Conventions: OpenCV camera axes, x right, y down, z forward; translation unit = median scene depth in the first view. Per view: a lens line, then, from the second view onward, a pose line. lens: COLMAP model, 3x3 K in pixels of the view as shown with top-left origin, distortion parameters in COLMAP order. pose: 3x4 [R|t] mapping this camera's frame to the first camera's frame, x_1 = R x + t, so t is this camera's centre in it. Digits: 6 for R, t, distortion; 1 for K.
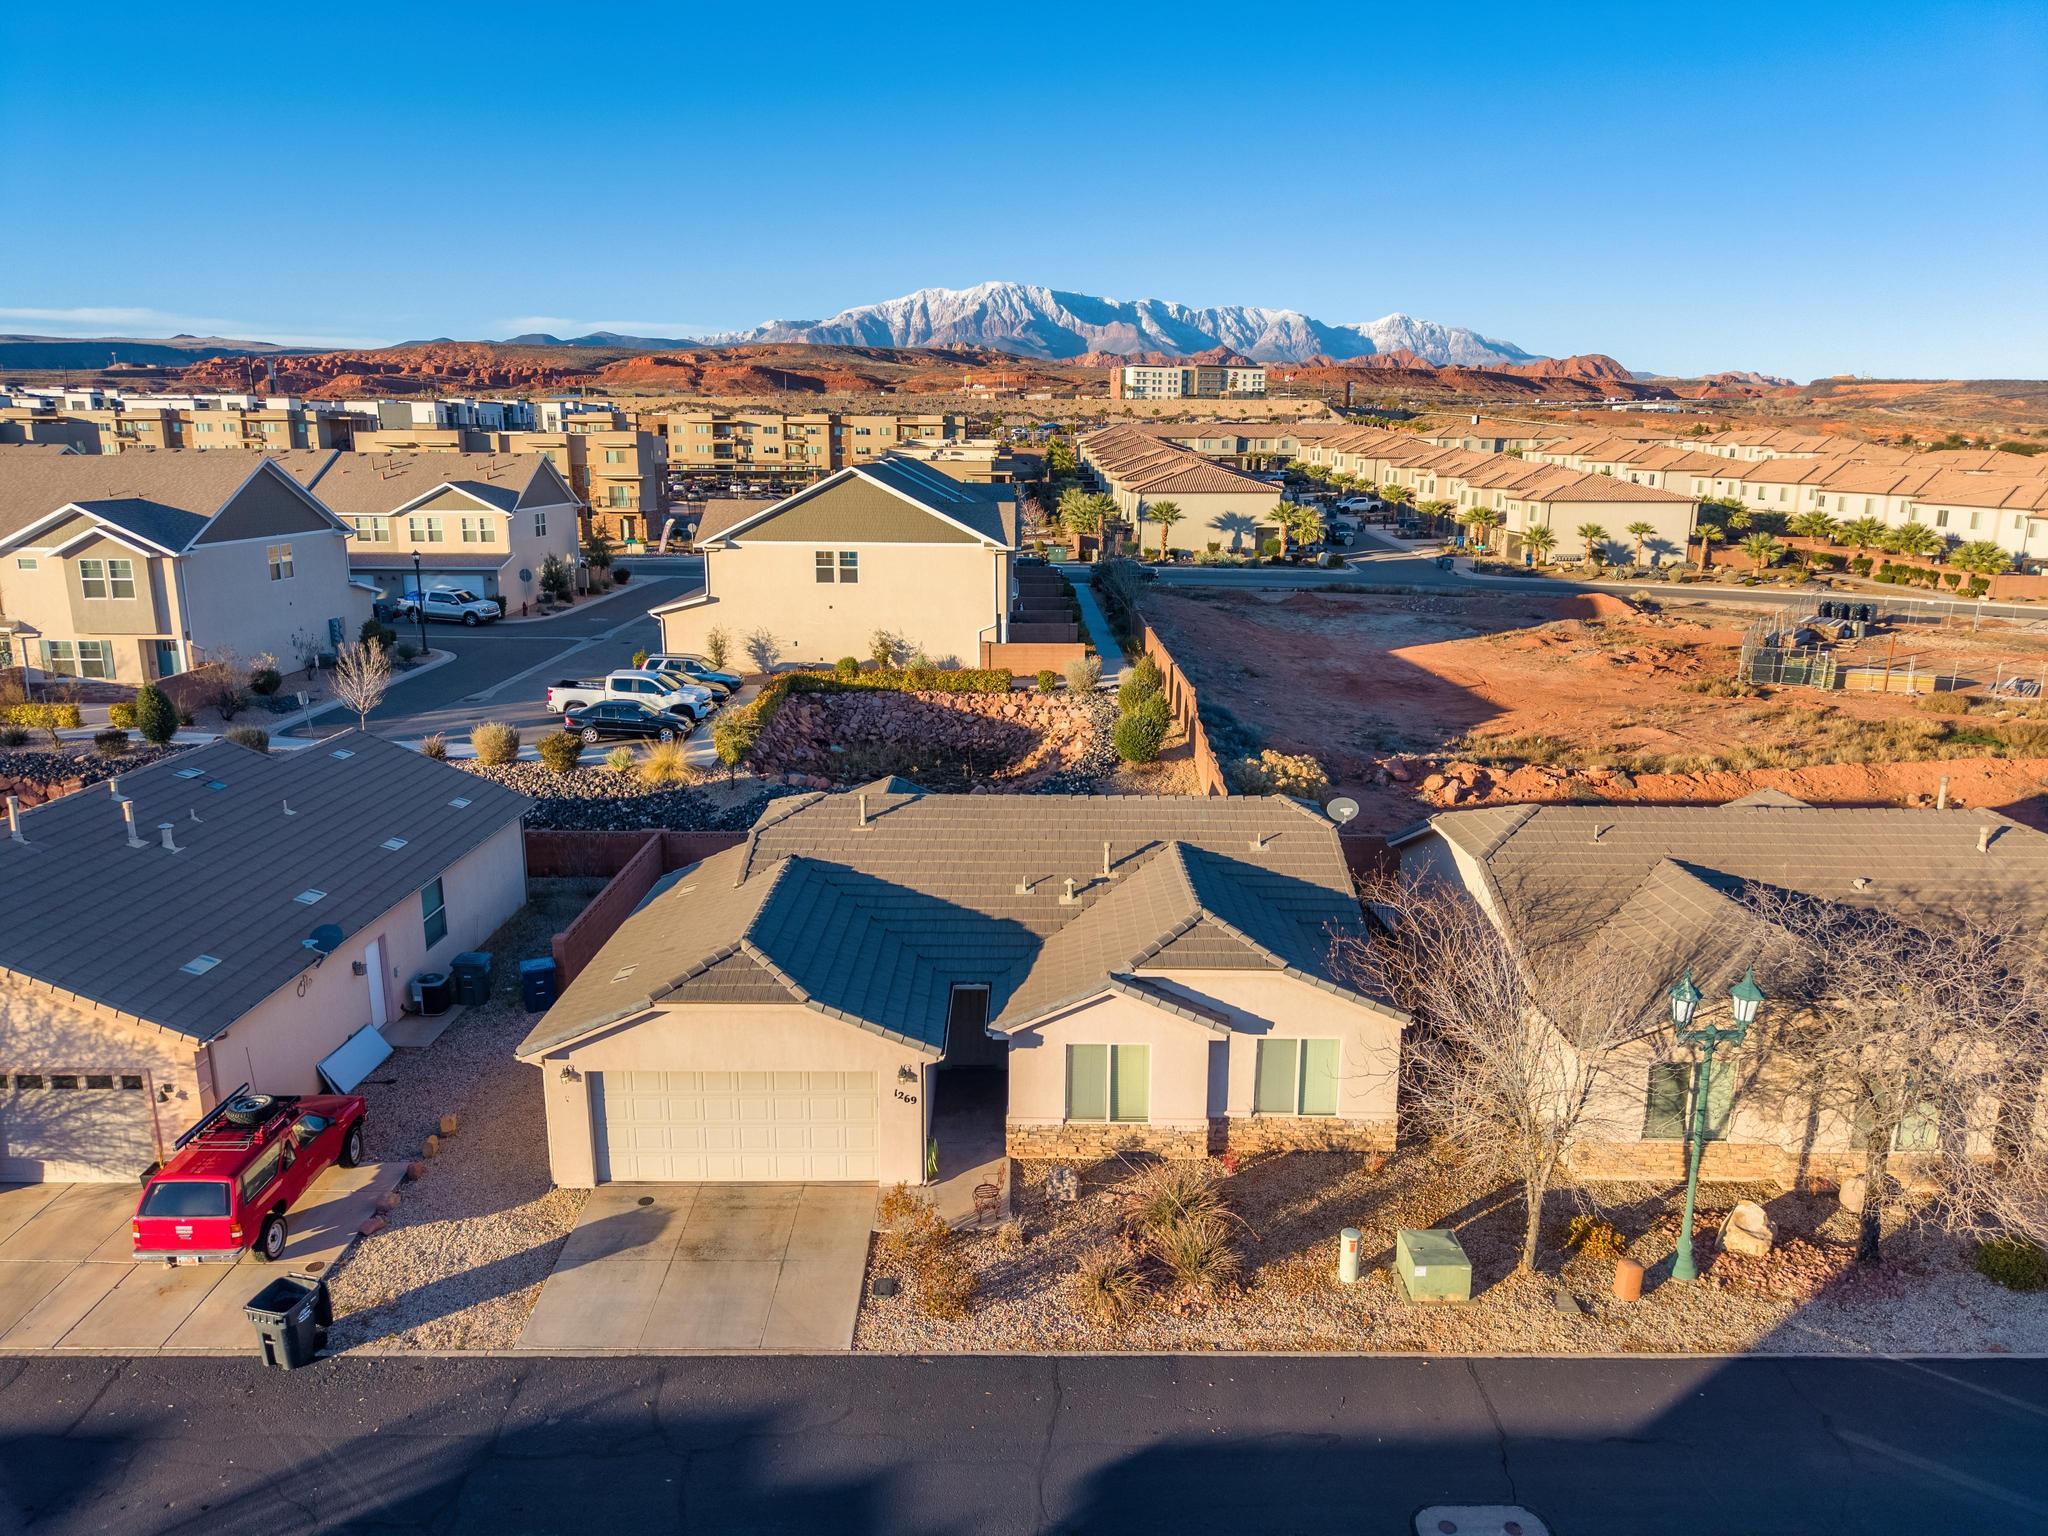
lens RADIAL K [[1370.1, 0, 1024.0], [0, 1370.1, 768.0], [0, 0, 1]] dist [0.027776, -0.031268]
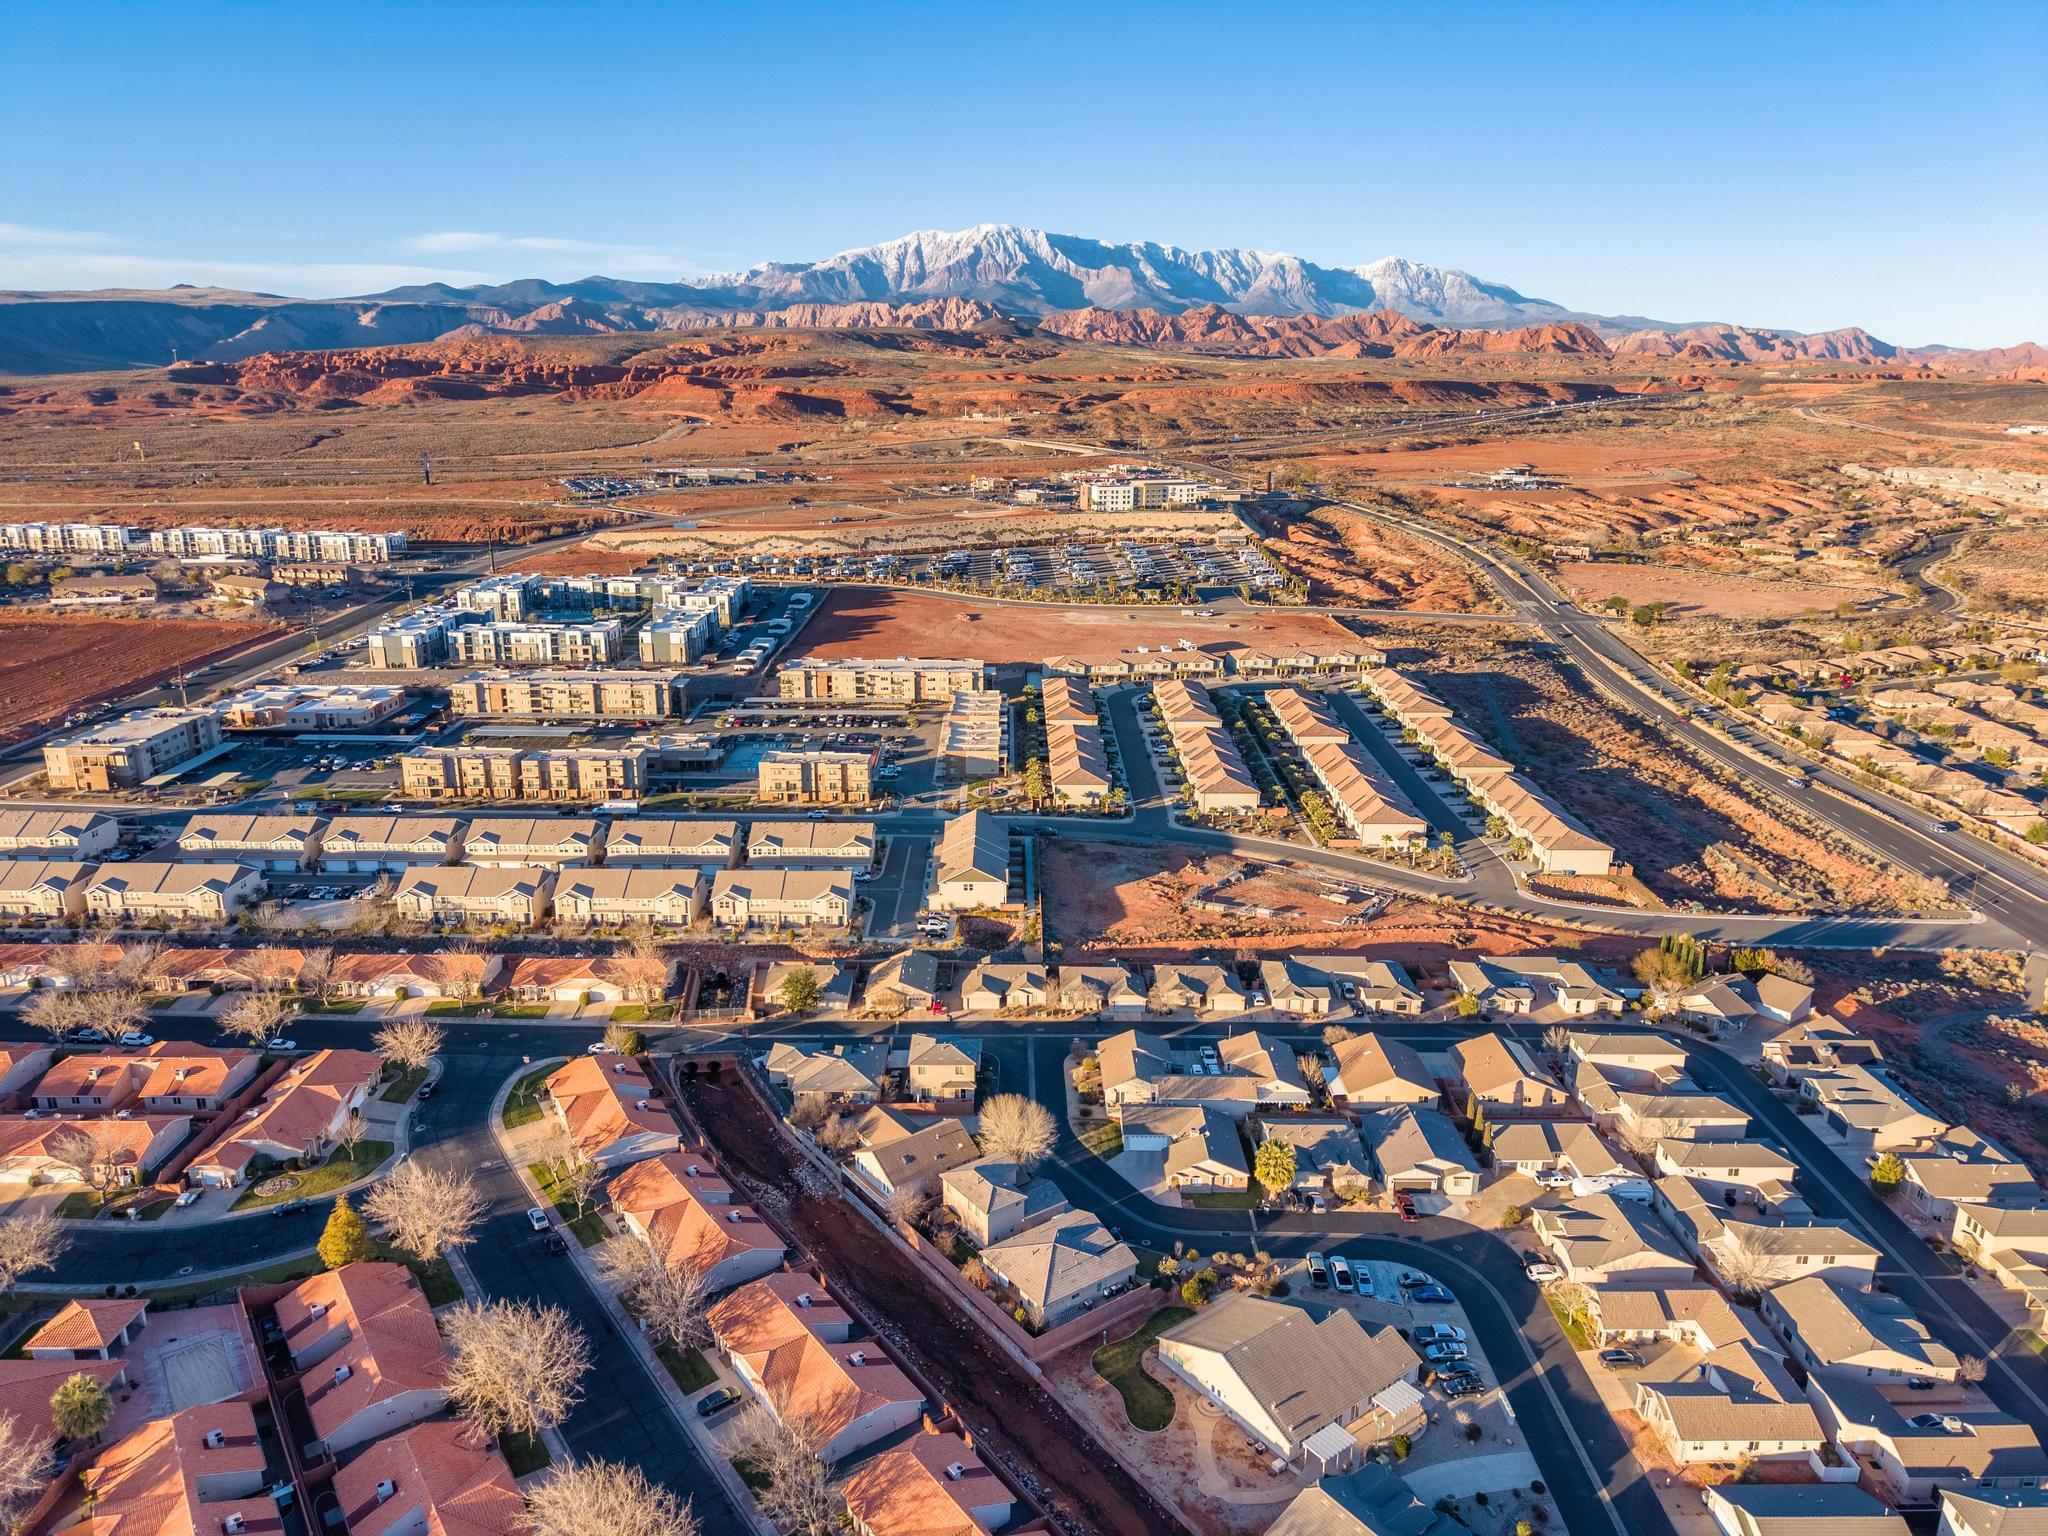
lens RADIAL K [[1370.1, 0, 1024.0], [0, 1370.1, 768.0], [0, 0, 1]] dist [0.027776, -0.031268]
pose [[0.999990, 0.001104, 0.004334, 0.000877], [-0.001287, 0.999097, 0.042456, -0.026023], [-0.004283, -0.042461, 0.999089, -0.123596]]
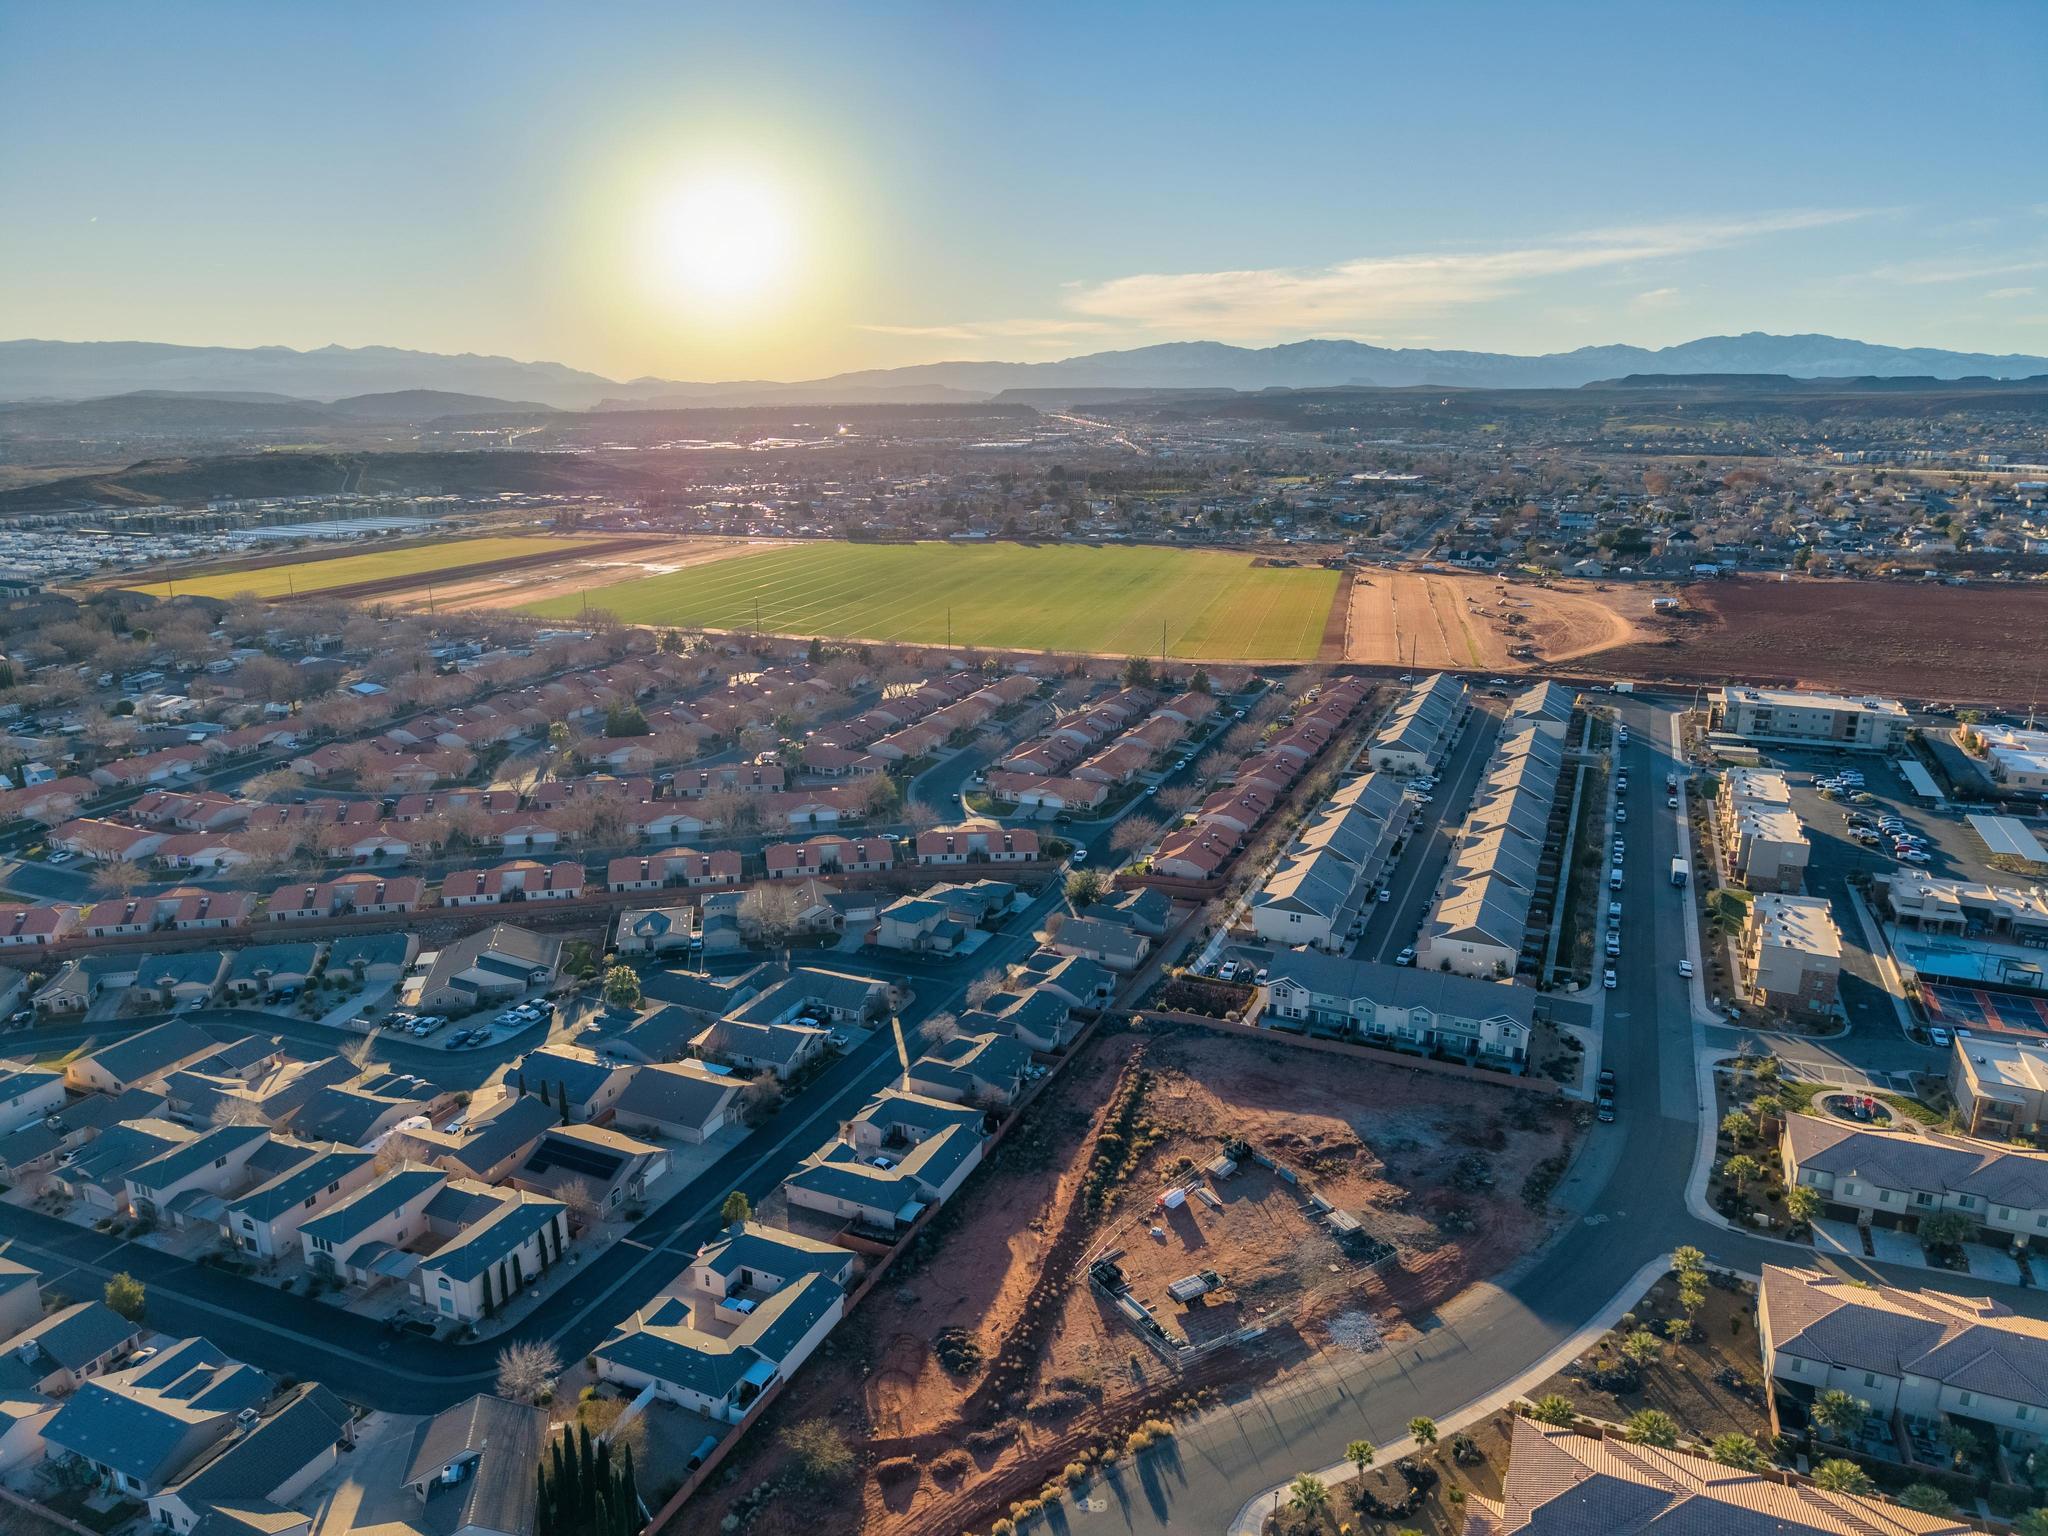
lens RADIAL K [[1370.1, 0, 1024.0], [0, 1370.1, 768.0], [0, 0, 1]] dist [0.027776, -0.031268]
pose [[-0.403839, 0.237567, -0.883446, 0.113999], [-0.214887, 0.914041, 0.344024, -0.061886], [0.889234, 0.328771, -0.318075, 0.049214]]
